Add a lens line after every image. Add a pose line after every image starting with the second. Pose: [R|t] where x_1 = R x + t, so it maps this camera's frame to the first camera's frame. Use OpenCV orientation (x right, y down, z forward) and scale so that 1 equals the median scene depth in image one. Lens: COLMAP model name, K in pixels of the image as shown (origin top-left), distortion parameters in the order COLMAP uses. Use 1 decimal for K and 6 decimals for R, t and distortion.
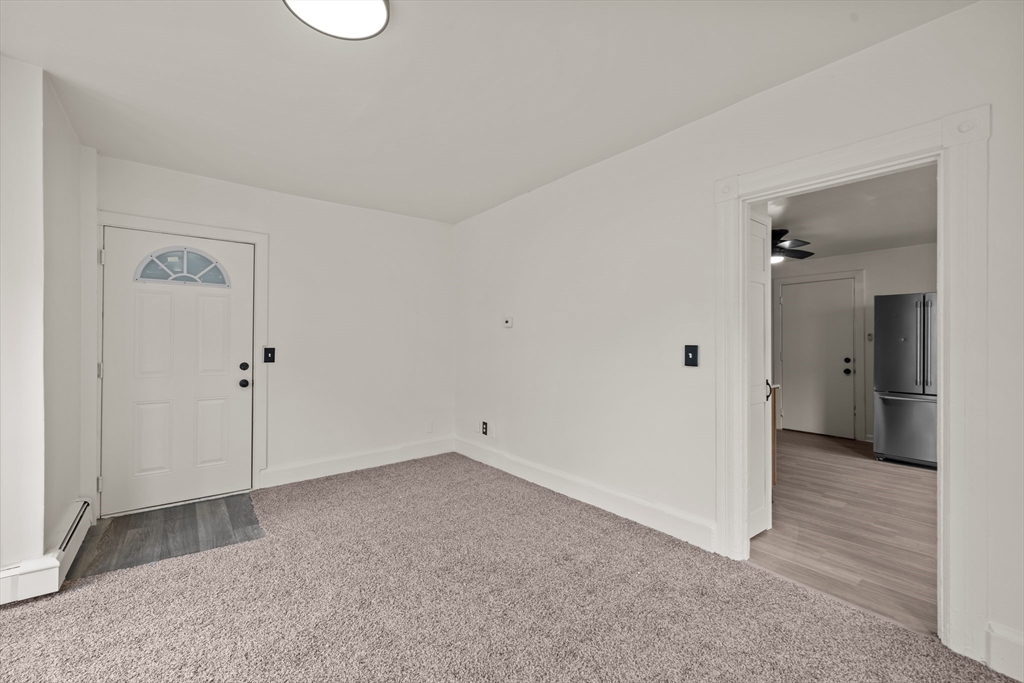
lens RADIAL K [[424.8, 0, 499.8], [0, 424.8, 337.3], [0, 0, 1]] dist [0.002420, 0.000375]
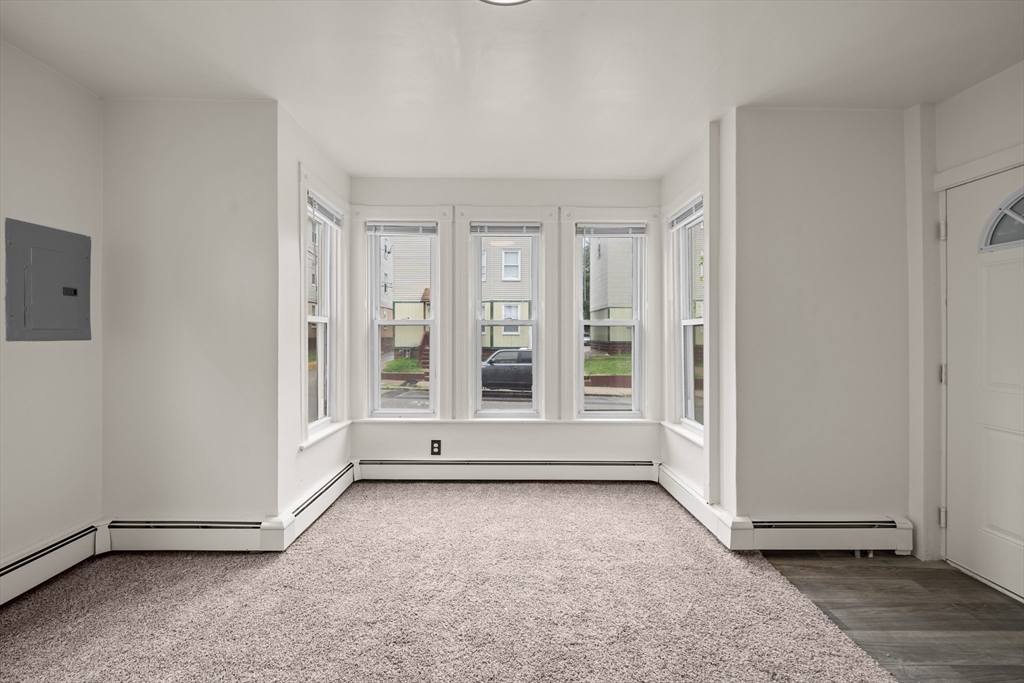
lens RADIAL K [[424.8, 0, 509.8], [0, 424.8, 335.8], [0, 0, 1]] dist [0.002420, 0.000375]
pose [[-0.590449, -0.001667, -0.807073, 0.168747], [0.002193, 0.999991, -0.003671, 0.007373], [0.807072, -0.003938, -0.590440, 0.770024]]
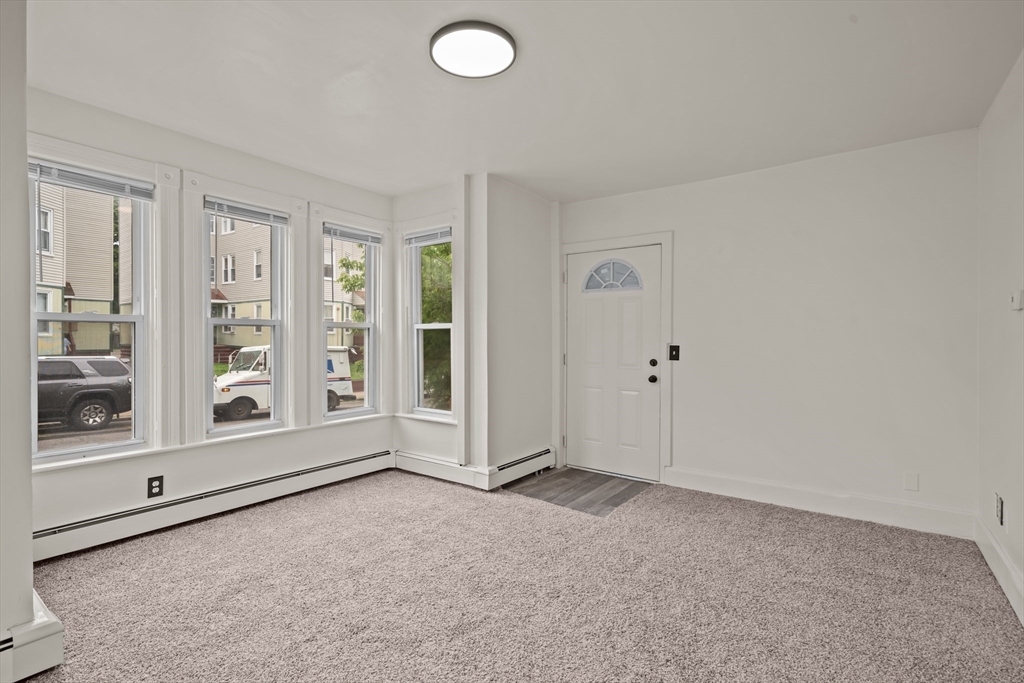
lens RADIAL K [[474.5, 0, 504.0], [0, 474.5, 341.9], [0, 0, 1]] dist [0.010629, -0.001222]
pose [[0.275489, 0.008038, -0.961271, 0.465864], [0.003240, 0.999952, 0.009290, 0.005604], [0.961299, -0.005674, 0.275450, 0.359335]]
